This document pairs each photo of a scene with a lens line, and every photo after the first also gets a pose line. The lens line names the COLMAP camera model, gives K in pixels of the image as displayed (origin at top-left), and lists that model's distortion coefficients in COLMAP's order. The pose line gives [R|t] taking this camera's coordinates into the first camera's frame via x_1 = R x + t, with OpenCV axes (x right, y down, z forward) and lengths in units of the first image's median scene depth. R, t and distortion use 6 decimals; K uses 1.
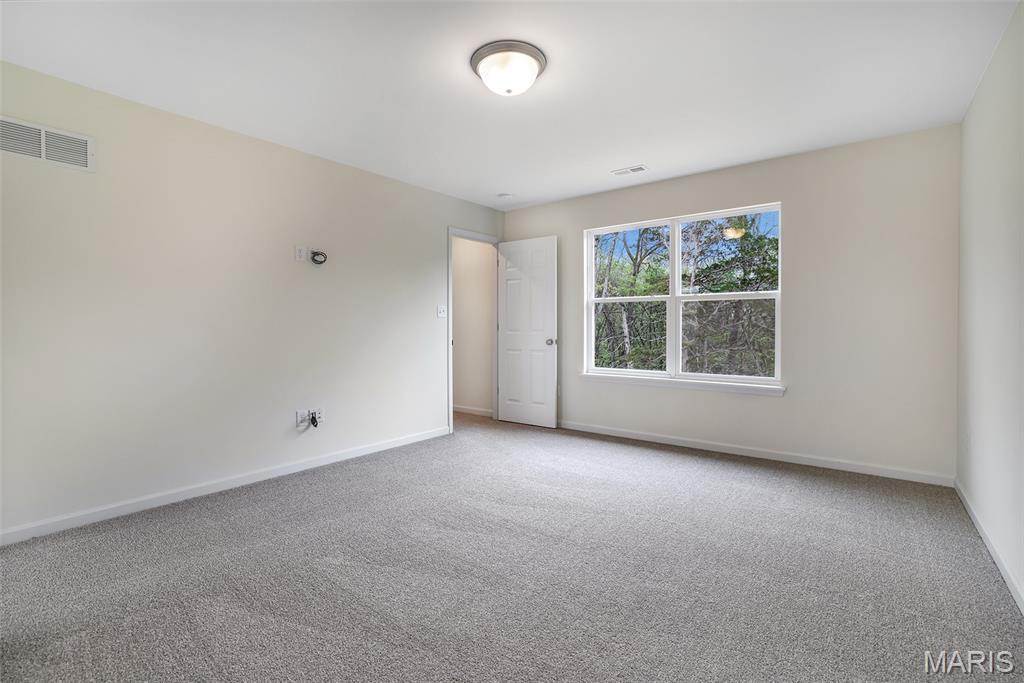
lens RADIAL K [[470.7, 0, 509.1], [0, 470.7, 335.6], [0, 0, 1]] dist [0.000528, 0.000092]
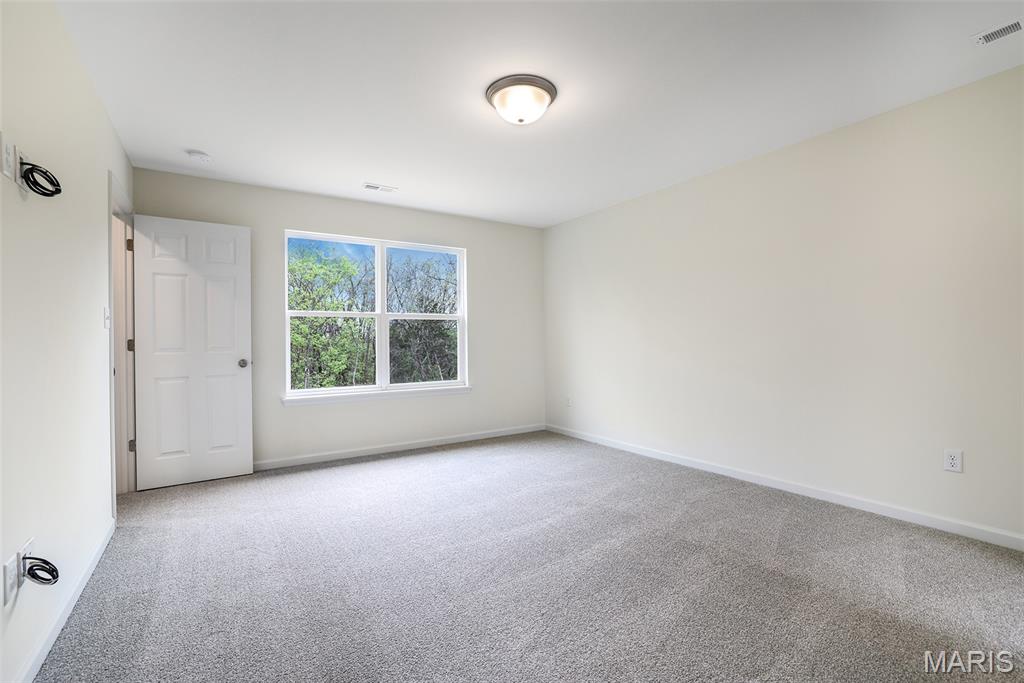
lens RADIAL K [[442.9, 0, 512.0], [0, 442.9, 341.5], [0, 0, 1]] dist [0.000113, 0.000063]
pose [[0.331662, -0.000496, 0.943398, -0.501449], [0.026822, 0.999601, -0.008904, -0.004321], [-0.943017, 0.028257, 0.331543, 0.373124]]
